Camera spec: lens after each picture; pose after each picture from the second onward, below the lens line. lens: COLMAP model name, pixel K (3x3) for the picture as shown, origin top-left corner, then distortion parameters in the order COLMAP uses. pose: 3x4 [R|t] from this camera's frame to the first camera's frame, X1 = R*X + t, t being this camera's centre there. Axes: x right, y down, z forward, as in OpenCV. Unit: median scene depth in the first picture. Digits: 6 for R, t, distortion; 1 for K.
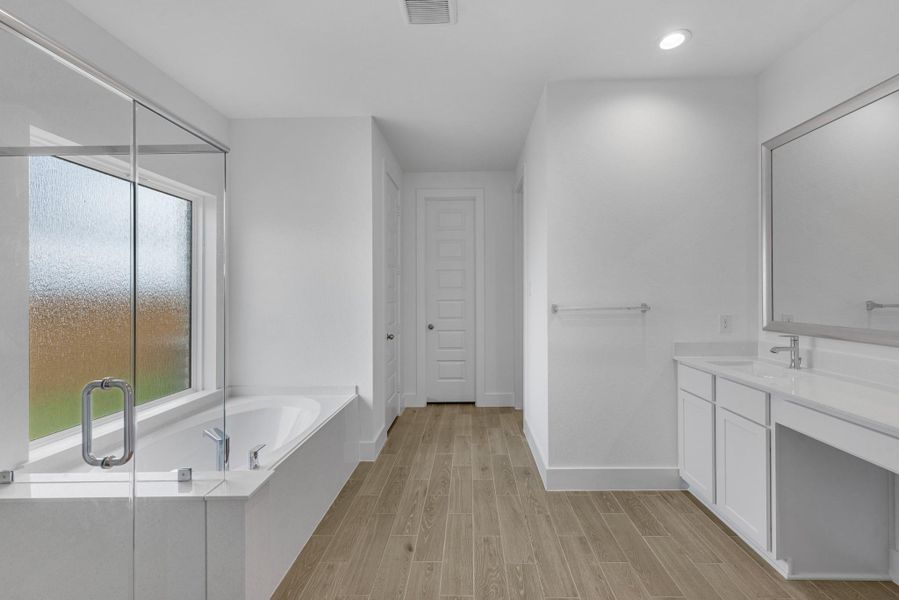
lens RADIAL K [[382.4, 0, 450.8], [0, 382.4, 295.6], [0, 0, 1]] dist [0.000837, 0.000036]
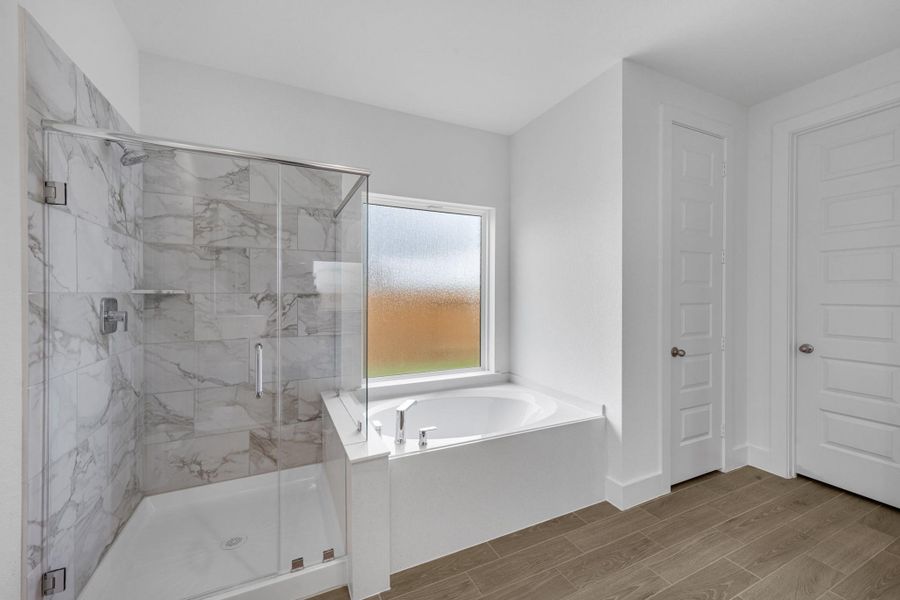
lens RADIAL K [[352.1, 0, 447.8], [0, 352.1, 296.5], [0, 0, 1]] dist [0.010553, -0.000017]
pose [[0.439730, 0.017141, -0.897966, 0.280592], [-0.008338, 0.999853, 0.015002, -0.002602], [0.898091, 0.000891, 0.439808, 0.380312]]
